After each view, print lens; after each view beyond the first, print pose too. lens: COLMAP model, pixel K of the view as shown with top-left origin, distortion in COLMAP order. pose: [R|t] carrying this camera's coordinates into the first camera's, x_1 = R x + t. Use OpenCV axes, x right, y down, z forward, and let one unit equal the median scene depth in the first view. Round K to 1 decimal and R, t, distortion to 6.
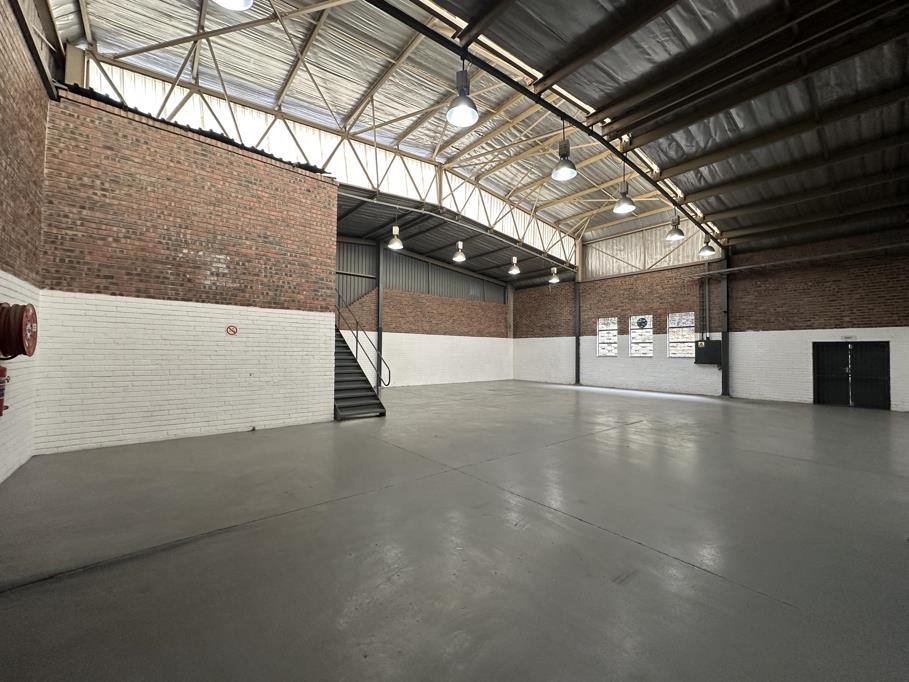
lens RADIAL K [[362.6, 0, 453.1], [0, 362.6, 339.2], [0, 0, 1]] dist [-0.004353, 0.000296]
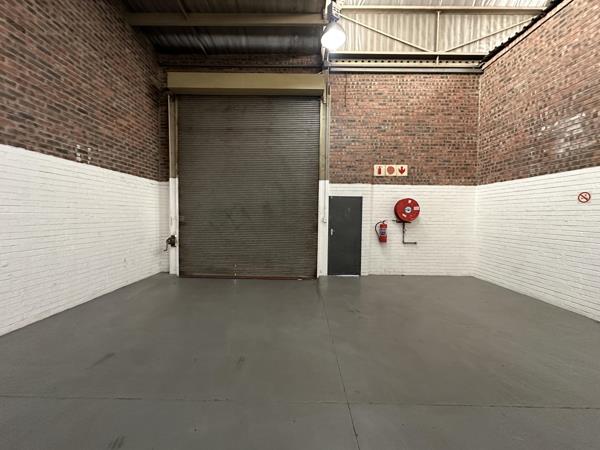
lens RADIAL K [[239.3, 0, 298.2], [0, 239.3, 226.3], [0, 0, 1]] dist [-0.004353, 0.000296]
pose [[-0.645500, 0.013887, -0.763634, 0.236530], [0.007778, 0.999902, 0.011609, 0.029250], [0.763721, 0.001554, -0.645545, 0.753883]]
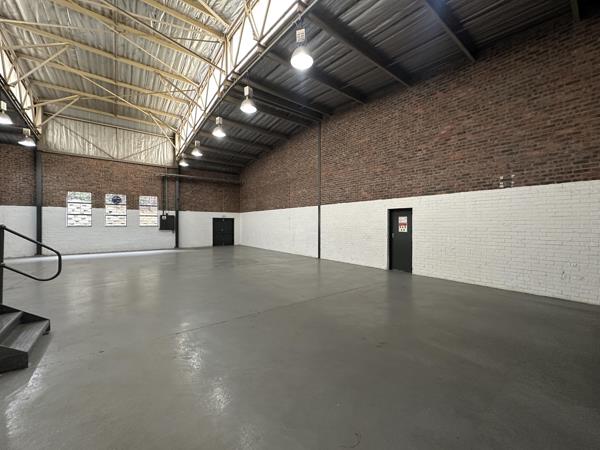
lens RADIAL K [[239.3, 0, 300.6], [0, 239.3, 224.9], [0, 0, 1]] dist [-0.004353, 0.000296]
pose [[0.026046, -0.014170, 0.999560, -0.640979], [-0.035743, 0.999247, 0.015097, 0.015697], [-0.999022, -0.036121, 0.025520, 0.650682]]
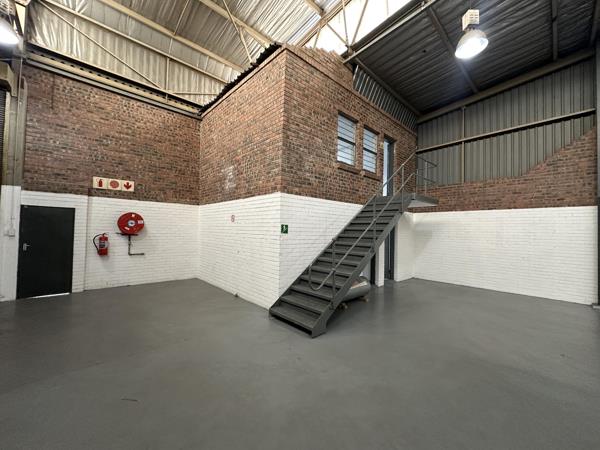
lens RADIAL K [[239.3, 0, 300.2], [0, 239.3, 225.5], [0, 0, 1]] dist [-0.004353, 0.000296]
pose [[0.053924, -0.033562, -0.997981, 0.274382], [0.016461, 0.999329, -0.032718, 0.032564], [0.998409, -0.014664, 0.054440, 1.074997]]
